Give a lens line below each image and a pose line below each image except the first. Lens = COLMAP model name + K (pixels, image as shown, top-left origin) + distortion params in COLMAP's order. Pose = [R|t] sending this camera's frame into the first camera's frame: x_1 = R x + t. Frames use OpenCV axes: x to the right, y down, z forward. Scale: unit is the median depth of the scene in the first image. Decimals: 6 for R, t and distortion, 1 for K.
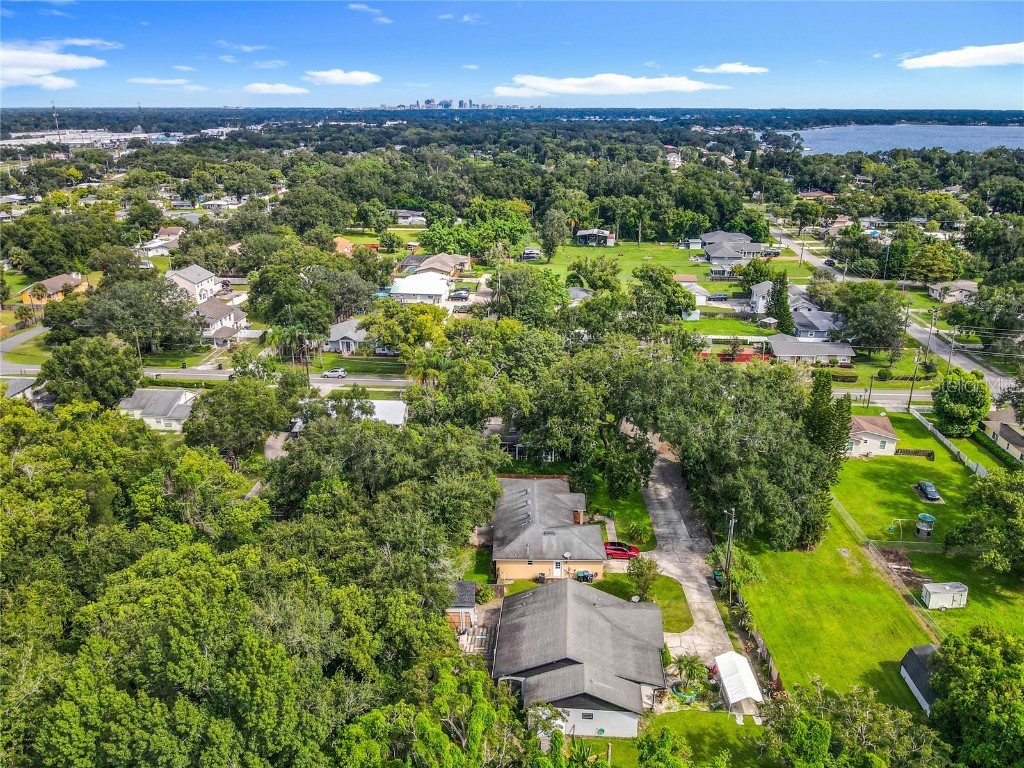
lens RADIAL K [[791.7, 0, 504.7], [0, 791.7, 346.9], [0, 0, 1]] dist [0.006427, 0.015400]
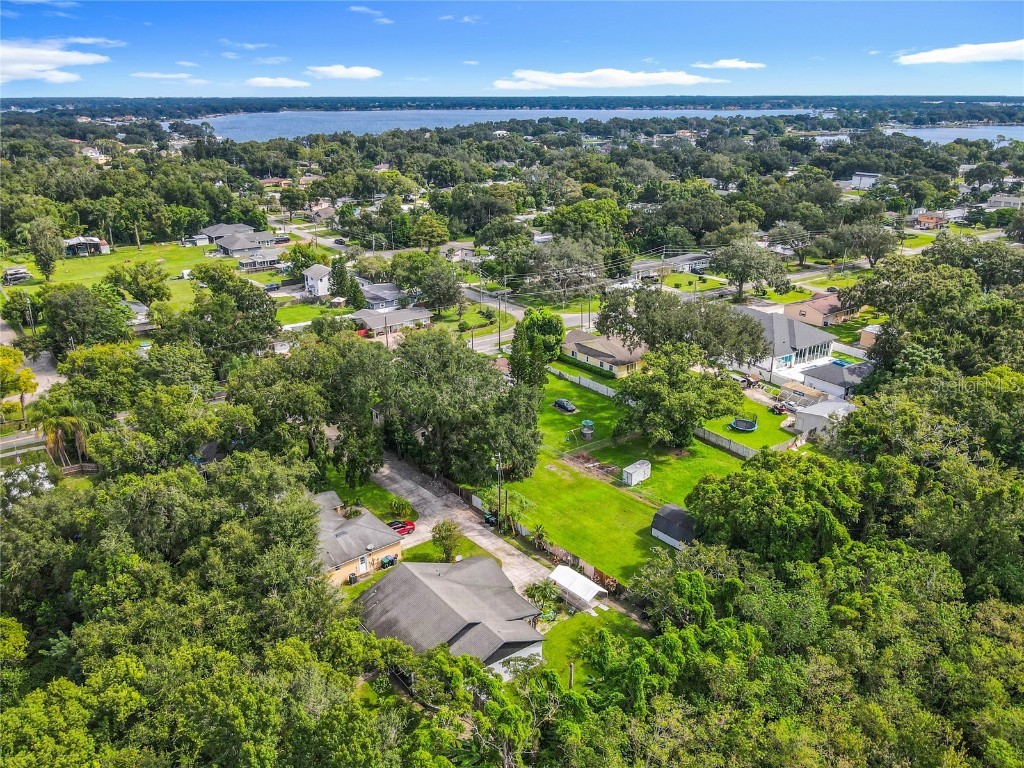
lens RADIAL K [[791.7, 0, 504.7], [0, 791.7, 346.9], [0, 0, 1]] dist [0.006427, 0.015400]
pose [[0.780182, -0.203241, 0.591615, -0.135618], [0.195479, 0.977597, 0.078055, -0.012263], [-0.594225, 0.054752, 0.802433, 0.033113]]
